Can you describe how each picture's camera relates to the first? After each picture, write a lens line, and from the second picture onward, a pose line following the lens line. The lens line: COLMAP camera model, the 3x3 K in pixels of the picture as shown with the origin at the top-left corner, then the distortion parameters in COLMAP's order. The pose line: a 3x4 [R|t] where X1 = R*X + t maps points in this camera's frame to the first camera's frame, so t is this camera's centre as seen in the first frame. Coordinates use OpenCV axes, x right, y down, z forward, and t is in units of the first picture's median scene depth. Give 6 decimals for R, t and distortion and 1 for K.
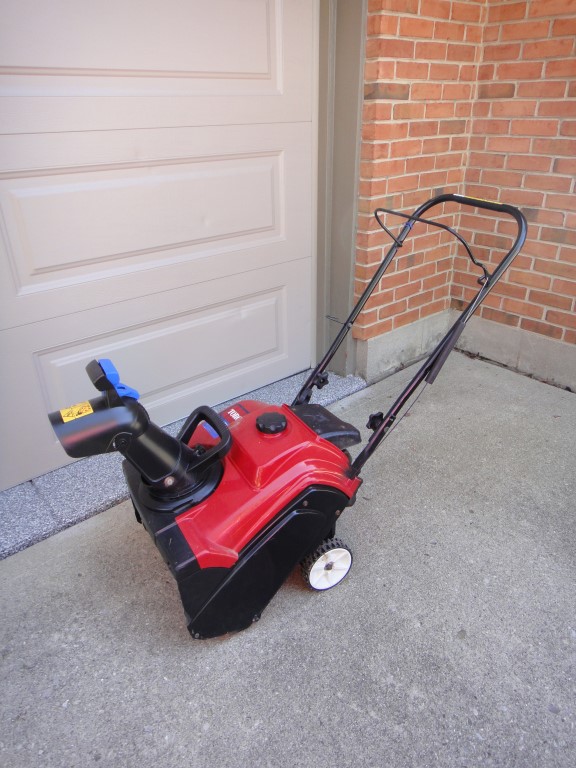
lens RADIAL K [[566.4, 0, 301.9], [0, 566.4, 386.3], [0, 0, 1]] dist [0.022141, 0.006787]
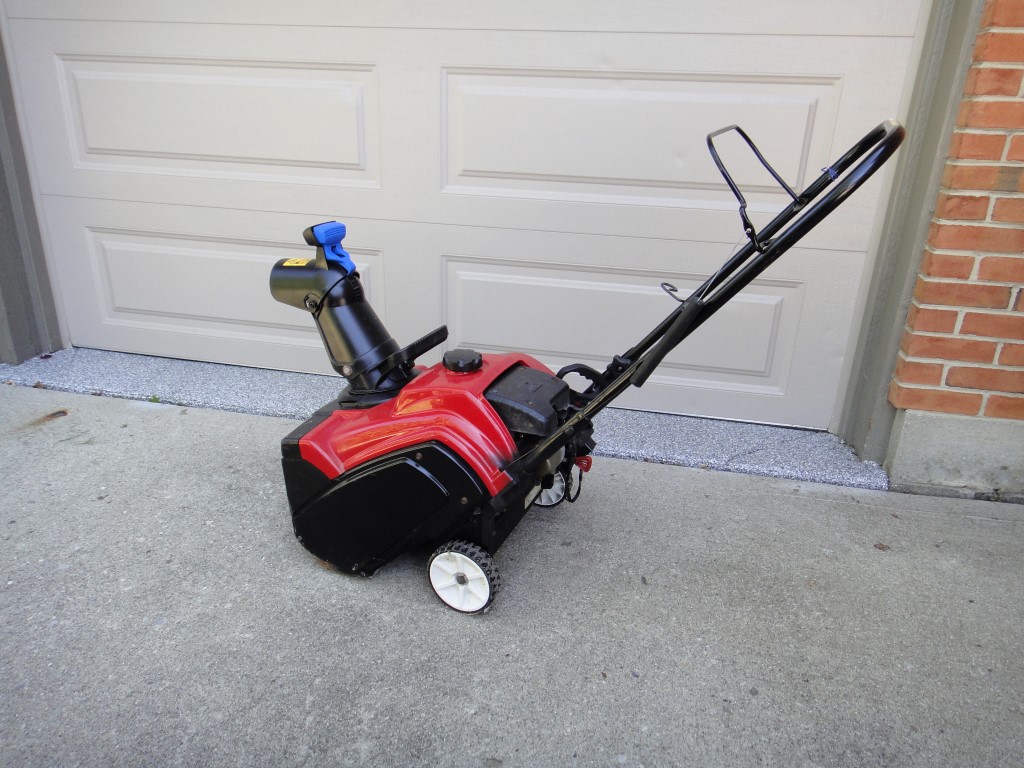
lens RADIAL K [[744.6, 0, 510.6], [0, 744.6, 388.9], [0, 0, 1]] dist [-0.001169, 0.001327]
pose [[0.578132, 0.330086, -0.746195, 0.507726], [-0.399365, 0.911961, 0.093997, -0.014638], [0.711528, 0.243661, 0.659058, 0.251786]]
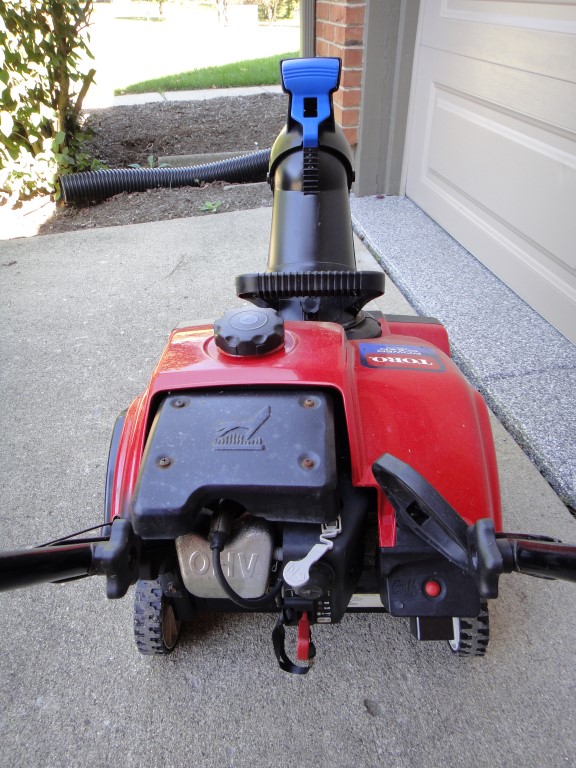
lens RADIAL K [[558.5, 0, 288.0], [0, 558.5, 384.0], [0, 0, 1]] dist [-0.001169, 0.001327]
pose [[-0.530606, 0.502592, -0.682538, 0.168538], [-0.380486, 0.578324, 0.721645, -0.153420], [0.757421, 0.642606, -0.115633, 0.725659]]
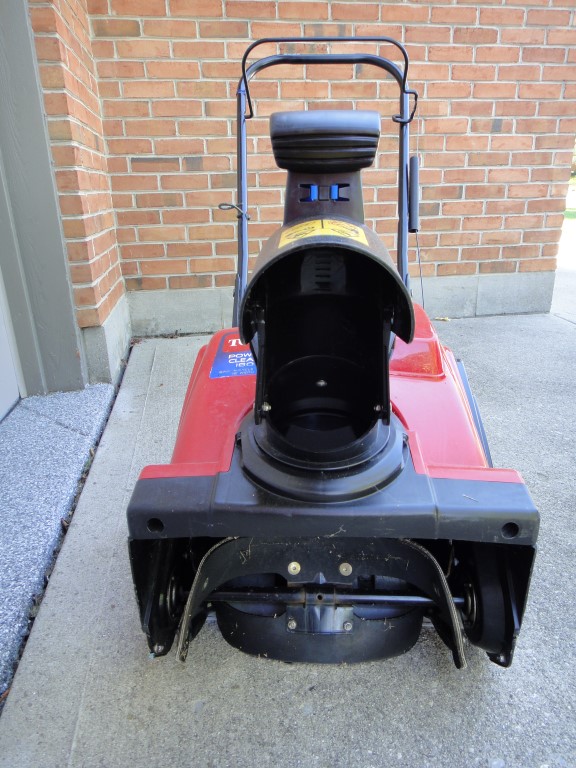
lens RADIAL K [[555.1, 0, 288.0], [0, 555.1, 384.0], [0, 0, 1]] dist [0.023842, -0.000254]
pose [[0.538681, -0.287210, 0.792044, -0.398832], [0.405953, 0.912255, 0.054707, 0.052938], [-0.738258, 0.292063, 0.608008, 0.470121]]
